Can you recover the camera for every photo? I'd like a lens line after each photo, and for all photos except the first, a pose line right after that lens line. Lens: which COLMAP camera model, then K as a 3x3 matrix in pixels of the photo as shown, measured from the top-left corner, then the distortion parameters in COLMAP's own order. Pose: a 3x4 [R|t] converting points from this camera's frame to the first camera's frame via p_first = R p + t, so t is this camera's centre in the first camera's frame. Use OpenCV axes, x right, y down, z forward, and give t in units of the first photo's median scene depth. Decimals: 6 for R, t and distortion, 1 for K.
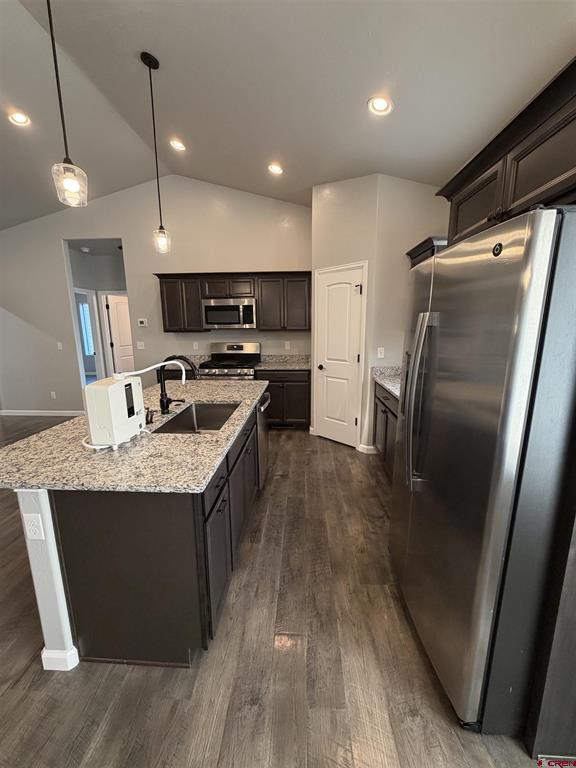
lens RADIAL K [[304.6, 0, 286.4], [0, 304.6, 380.9], [0, 0, 1]] dist [-0.000639, 0.000788]
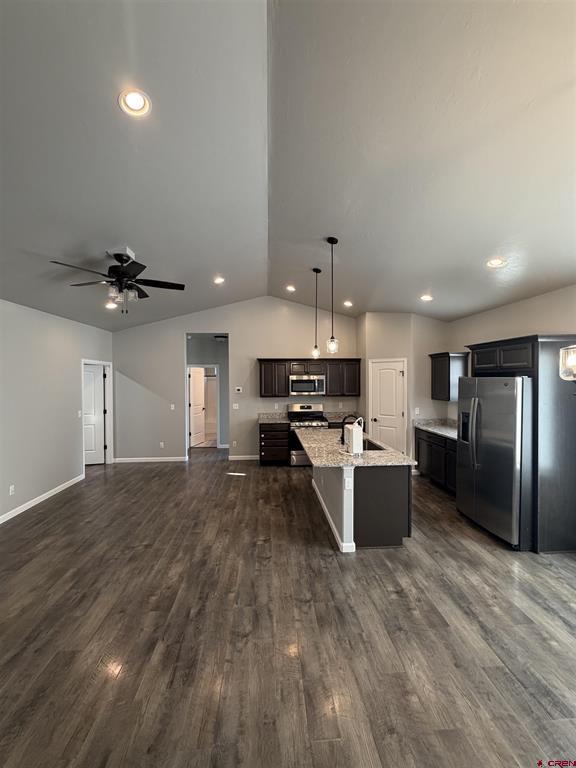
lens RADIAL K [[304.6, 0, 286.3], [0, 304.6, 385.0], [0, 0, 1]] dist [-0.000639, 0.000788]
pose [[0.992729, 0.000081, 0.120367, -0.511920], [0.019700, 0.986407, -0.163138, 0.022068], [-0.118744, 0.164323, 0.979233, -0.484613]]
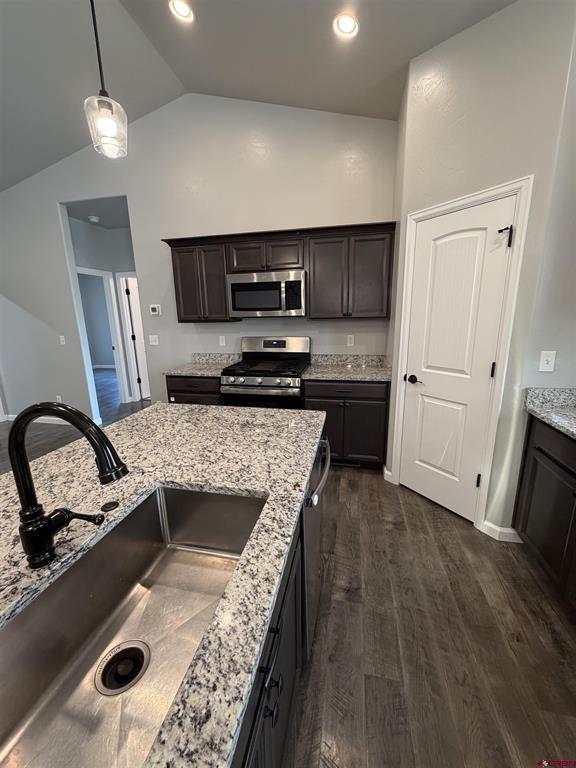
lens RADIAL K [[304.6, 0, 287.3], [0, 304.6, 381.2], [0, 0, 1]] dist [-0.000639, 0.000788]
pose [[0.988149, 0.023835, -0.151638, -0.036770], [-0.018275, 0.999112, 0.037954, -0.059556], [0.152408, -0.034733, 0.987707, 0.361245]]
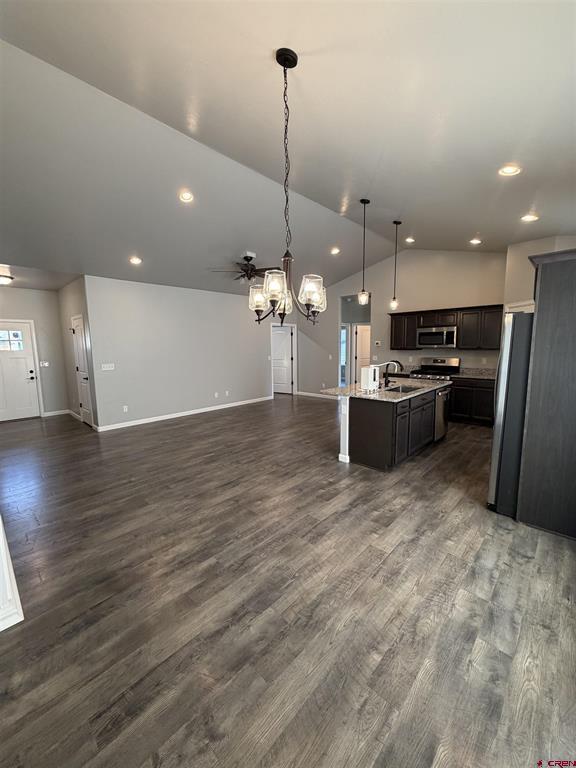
lens RADIAL K [[304.6, 0, 289.8], [0, 304.6, 381.4], [0, 0, 1]] dist [-0.000639, 0.000788]
pose [[0.766281, 0.075028, -0.638109, 0.237823], [-0.110546, 0.993744, -0.015906, 0.092985], [0.632924, 0.082729, 0.769781, -0.579157]]
